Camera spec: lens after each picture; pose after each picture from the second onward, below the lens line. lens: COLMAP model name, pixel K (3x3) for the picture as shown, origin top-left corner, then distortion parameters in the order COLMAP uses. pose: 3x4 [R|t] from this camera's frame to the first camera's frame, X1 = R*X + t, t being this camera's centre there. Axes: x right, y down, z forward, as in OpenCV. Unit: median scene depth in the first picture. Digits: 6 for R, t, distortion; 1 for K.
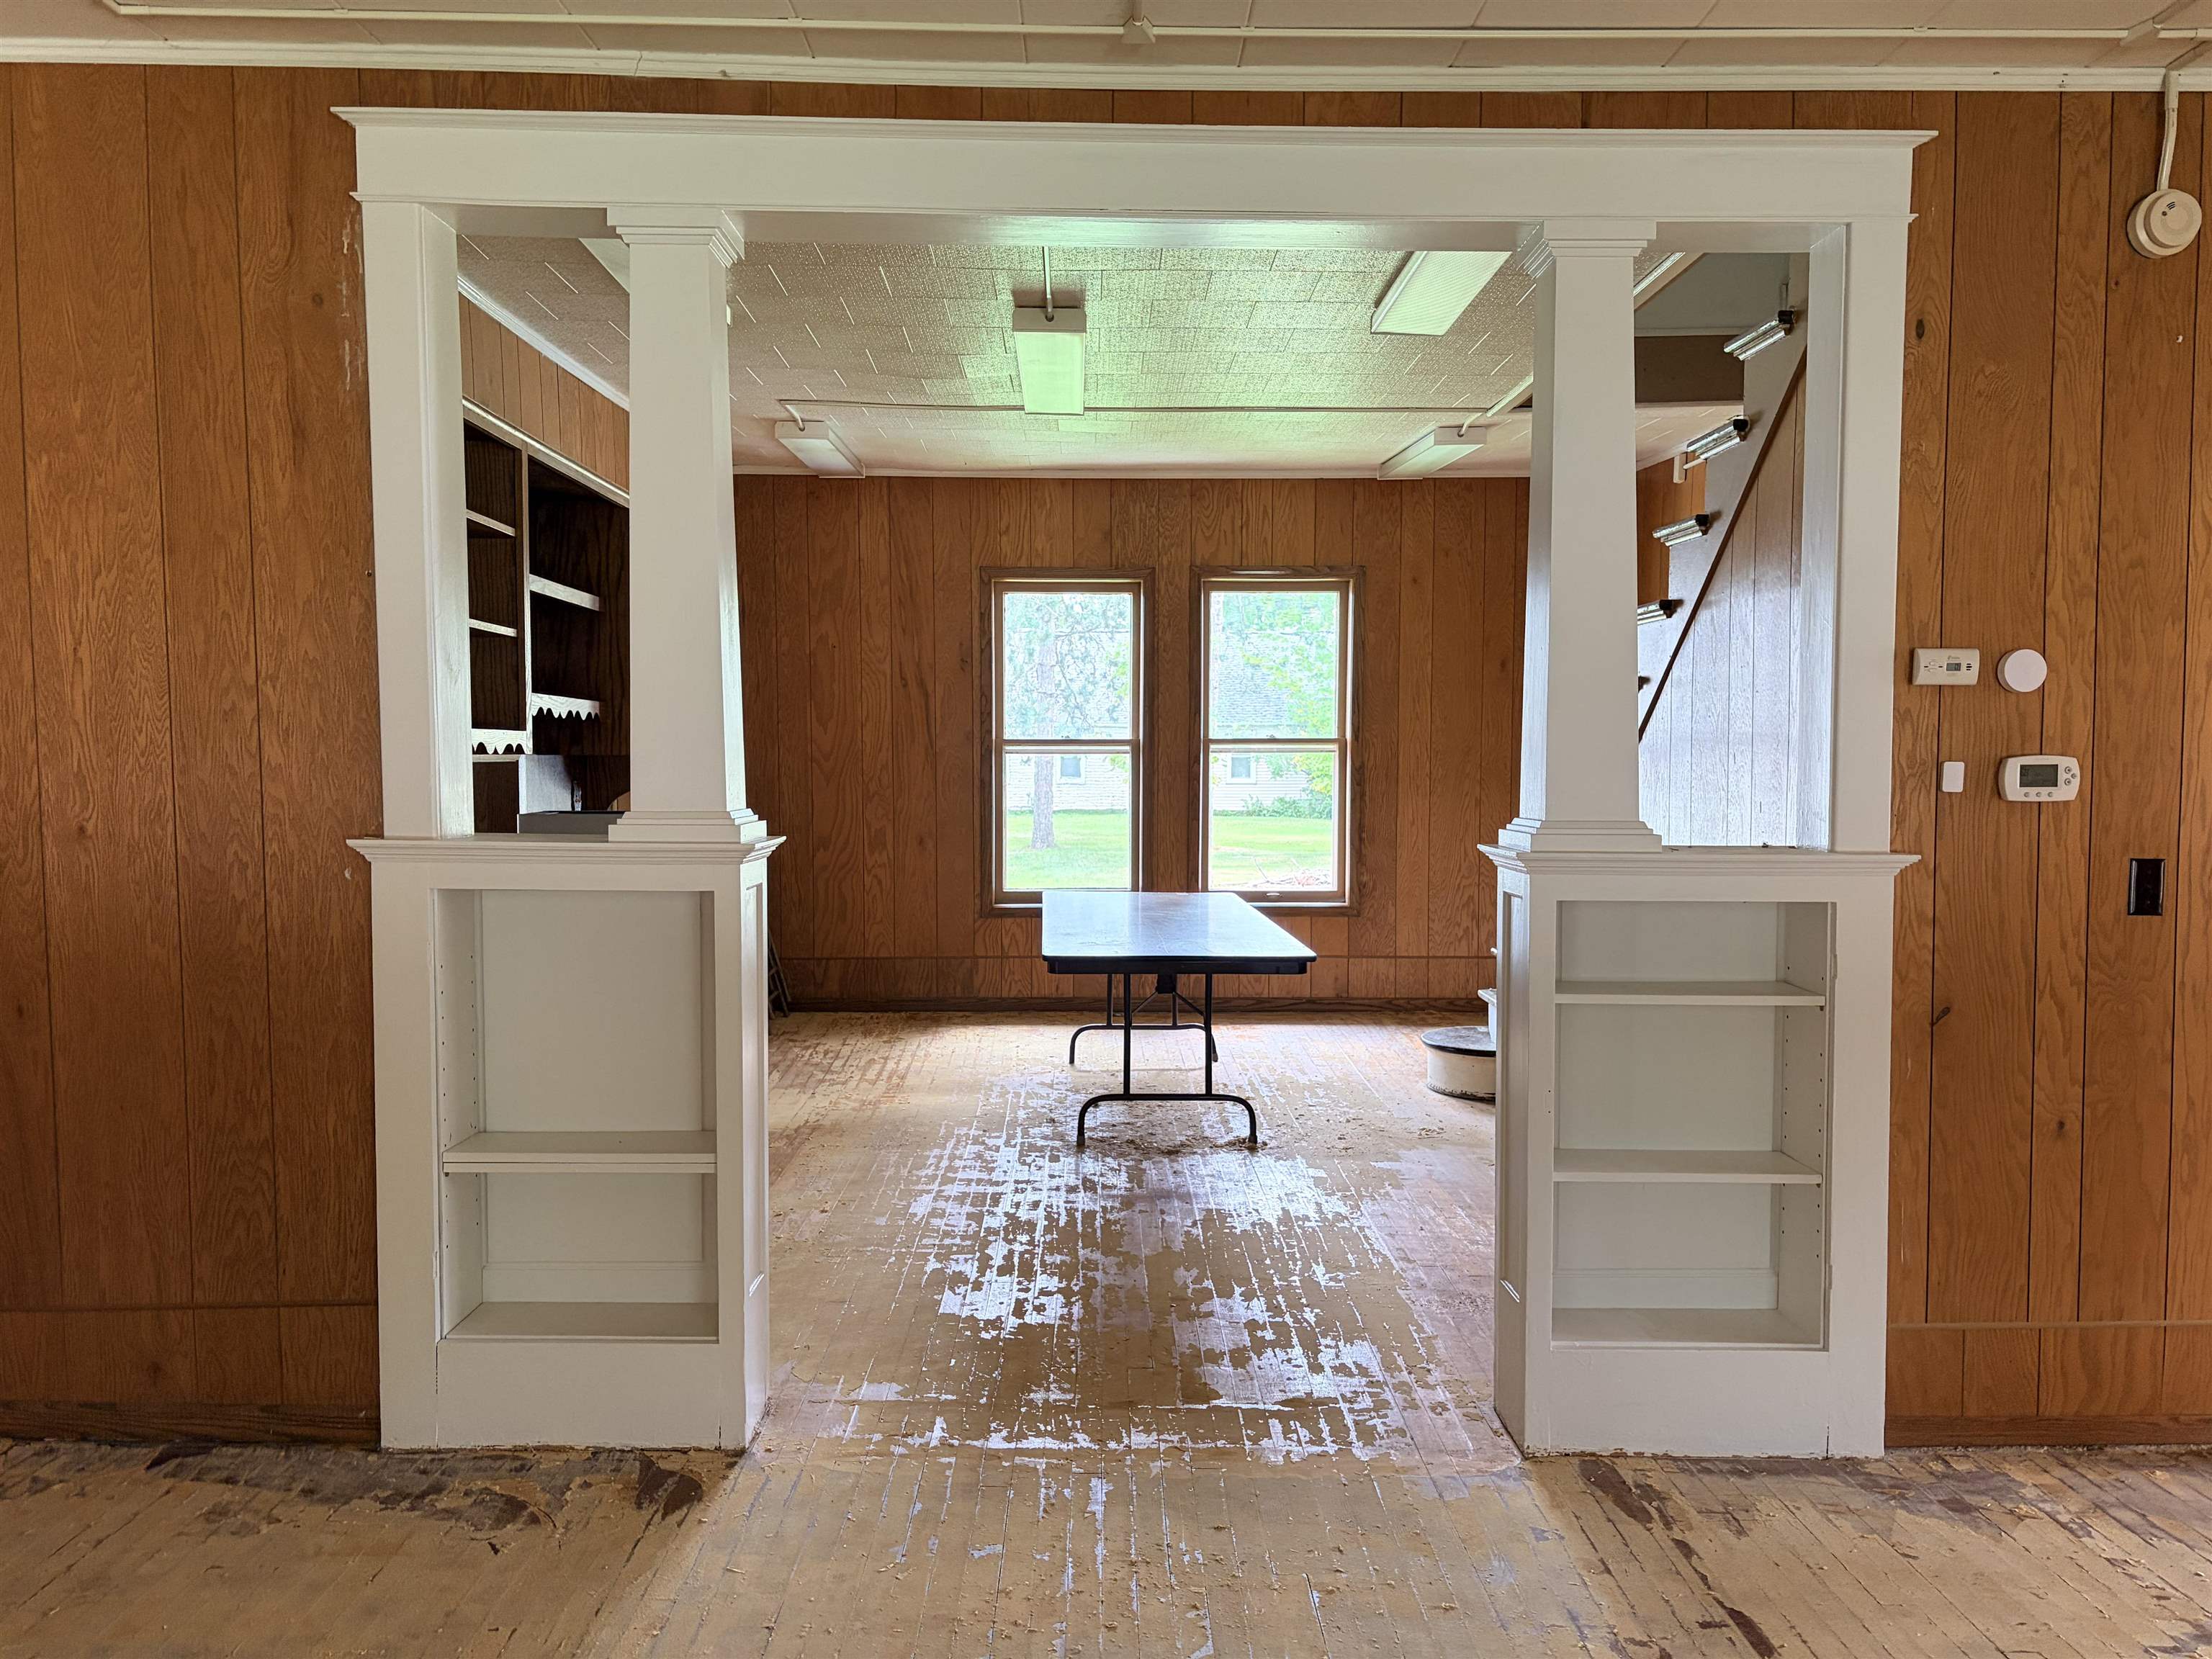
lens RADIAL K [[1653.9, 0, 1105.9], [0, 1653.9, 834.5], [0, 0, 1]] dist [0.108116, -0.119166]
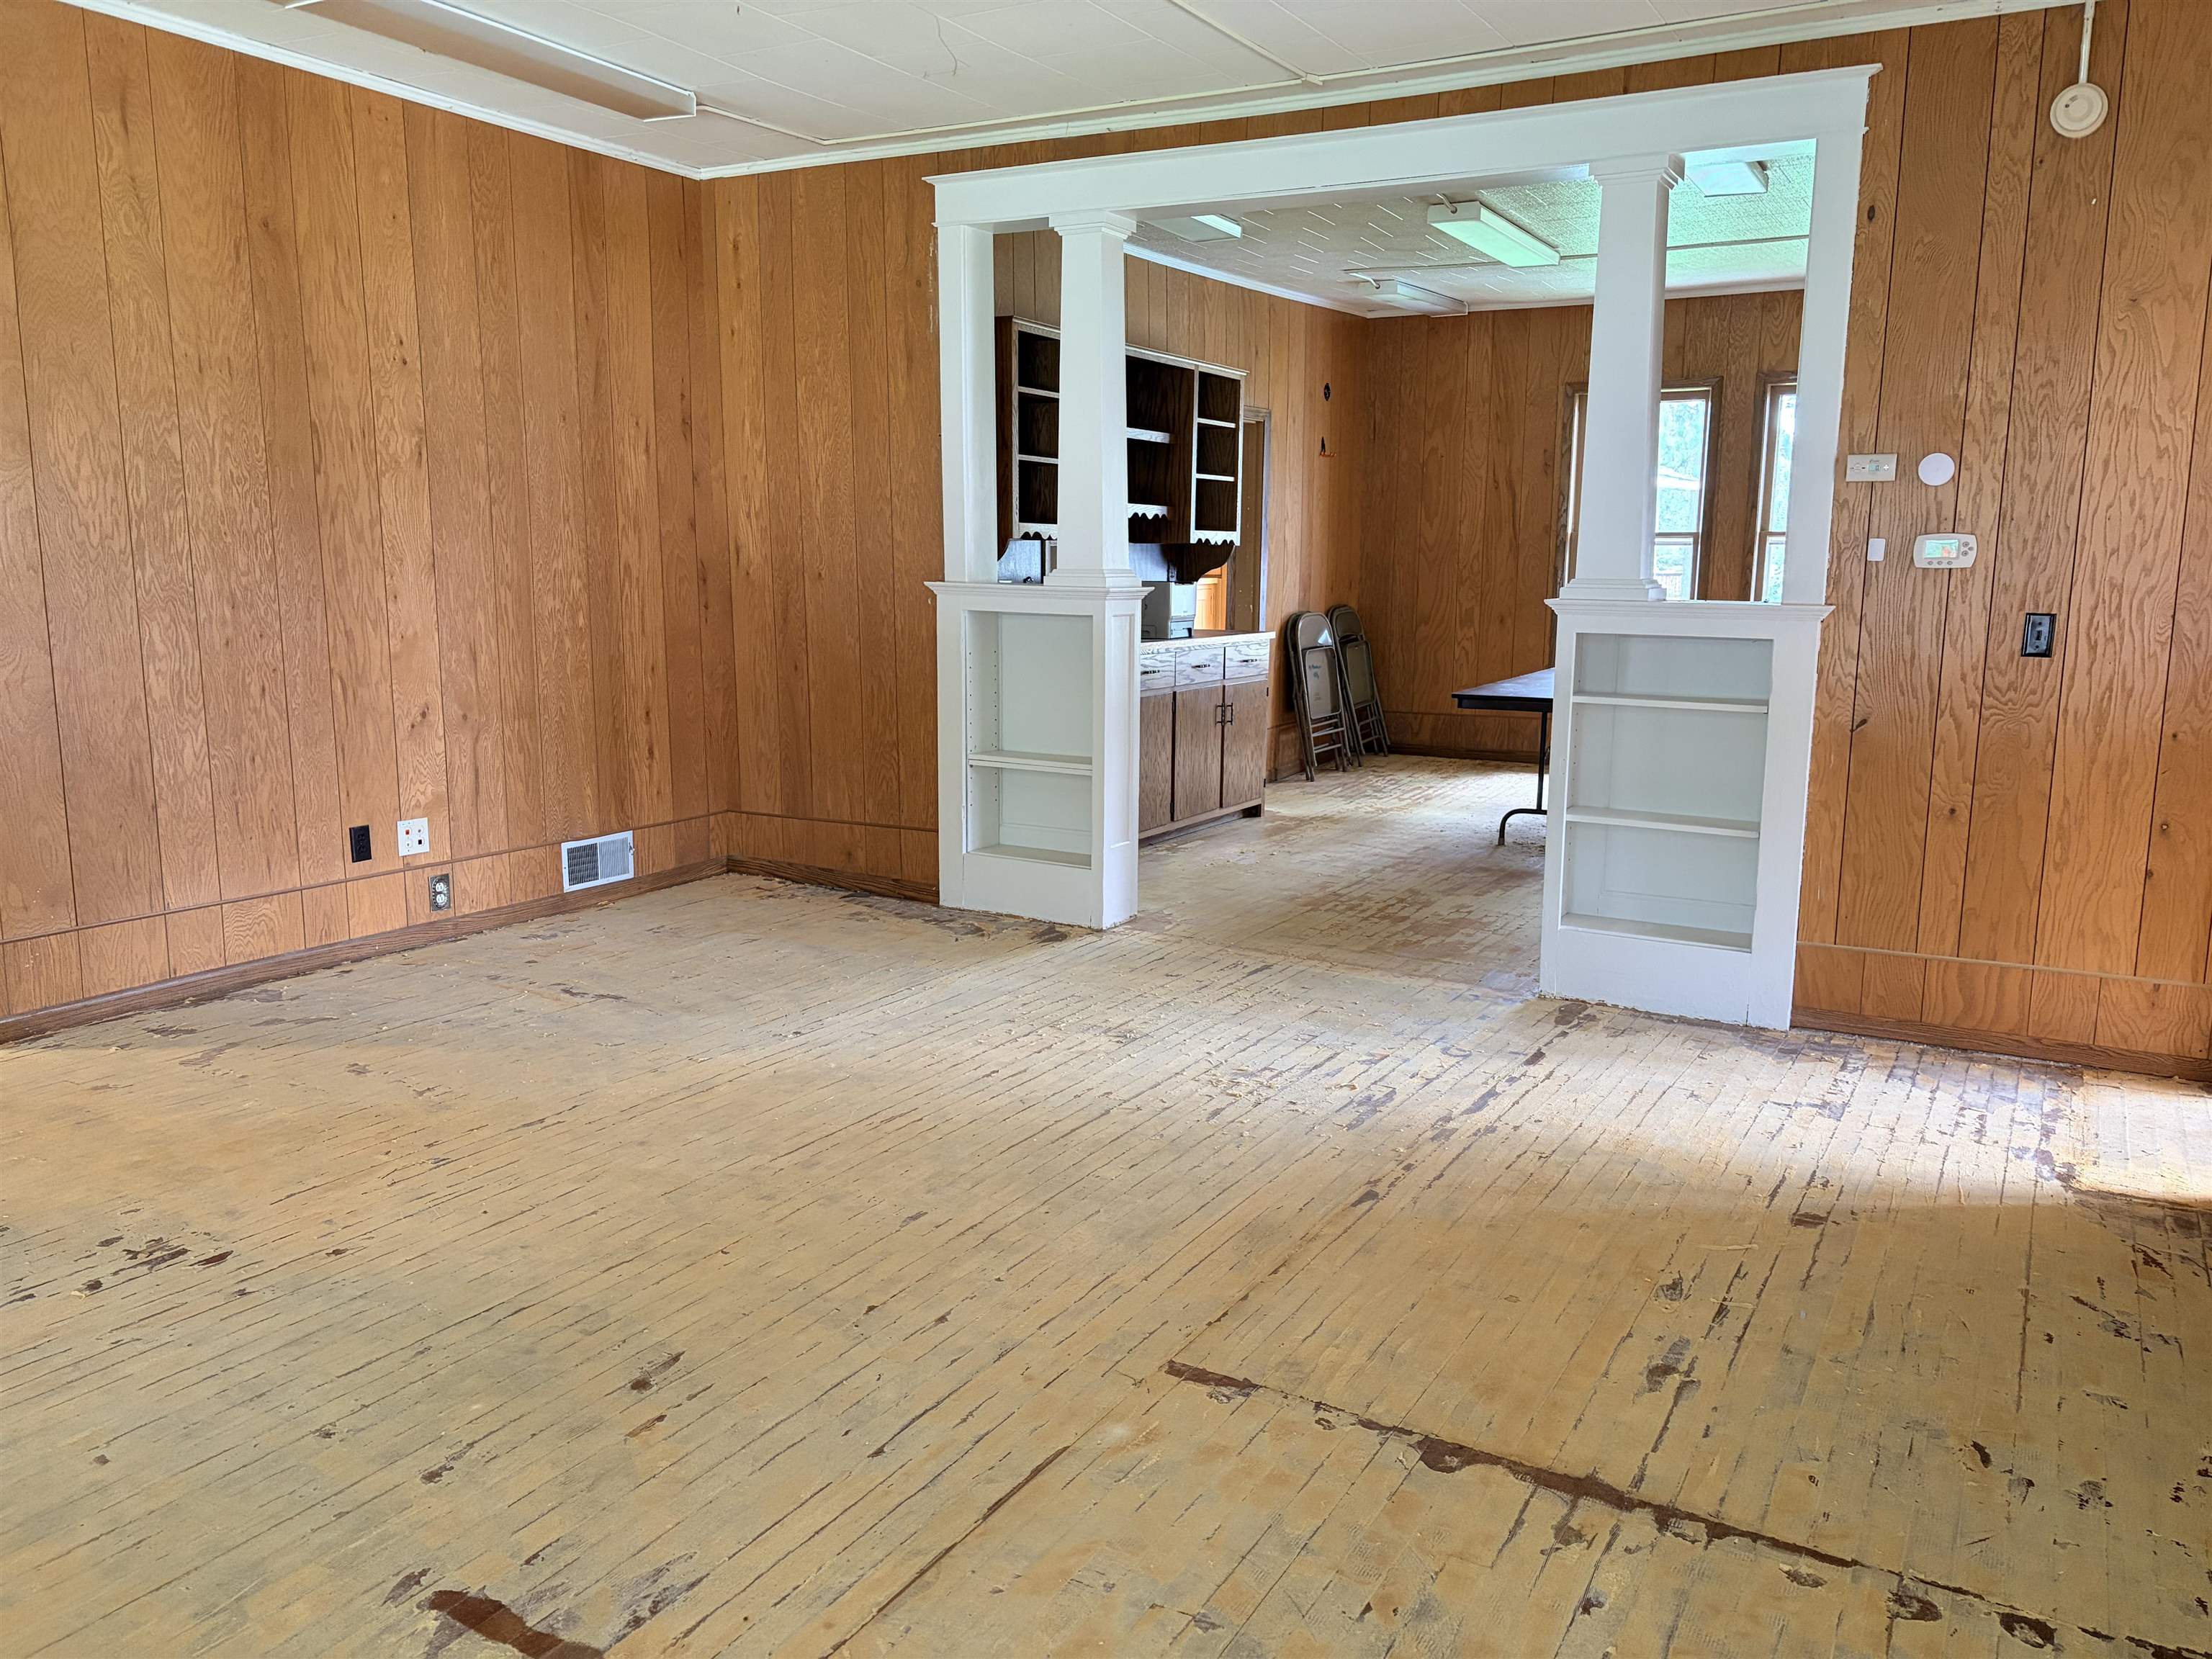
lens RADIAL K [[1665.0, 0, 1106.0], [0, 1665.0, 829.5], [0, 0, 1]] dist [0.039083, -0.035044]
pose [[0.859851, 0.088983, -0.502731, 0.663948], [-0.032262, 0.992197, 0.120438, 0.046816], [0.509525, -0.087339, 0.856012, -0.496465]]
